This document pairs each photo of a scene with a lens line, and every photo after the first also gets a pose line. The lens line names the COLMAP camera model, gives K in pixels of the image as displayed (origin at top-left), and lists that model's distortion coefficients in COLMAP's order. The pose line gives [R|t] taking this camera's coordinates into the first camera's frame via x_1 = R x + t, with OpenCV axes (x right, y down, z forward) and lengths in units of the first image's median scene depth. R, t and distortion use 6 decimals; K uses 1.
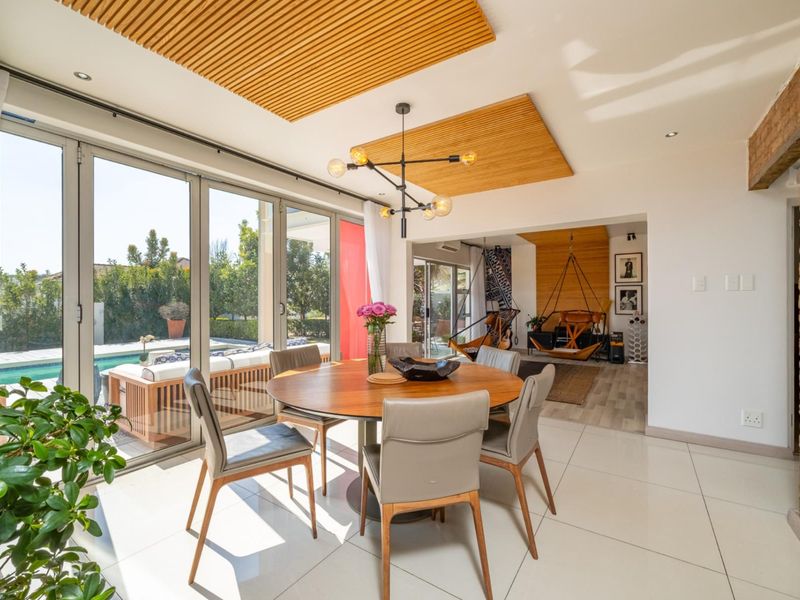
lens RADIAL K [[355.8, 0, 400.9], [0, 355.8, 300.3], [0, 0, 1]] dist [0.012874, 0.000283]
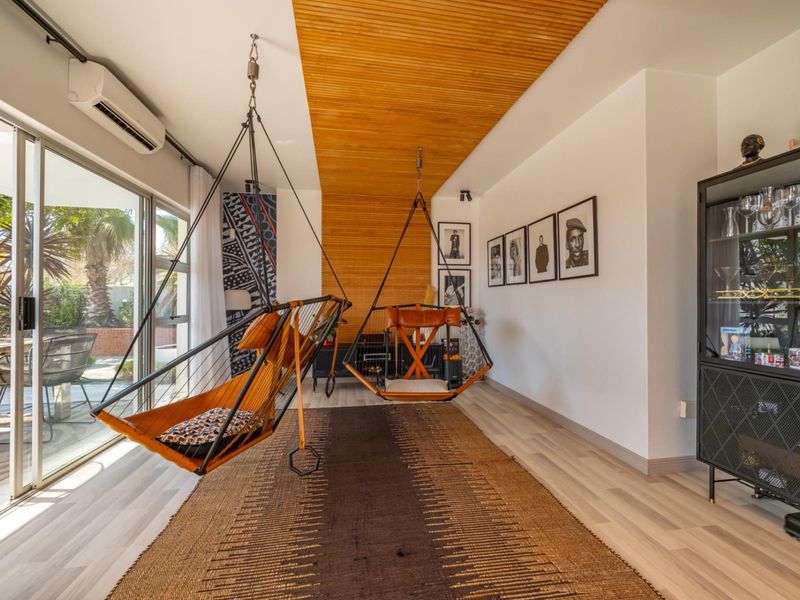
lens RADIAL K [[355.8, 0, 405.6], [0, 355.8, 299.2], [0, 0, 1]] dist [0.012874, 0.000283]
pose [[0.733755, 0.010179, 0.679338, 0.103021], [-0.005901, 0.999946, -0.008610, 0.022178], [-0.679389, 0.002309, 0.733775, 0.557139]]
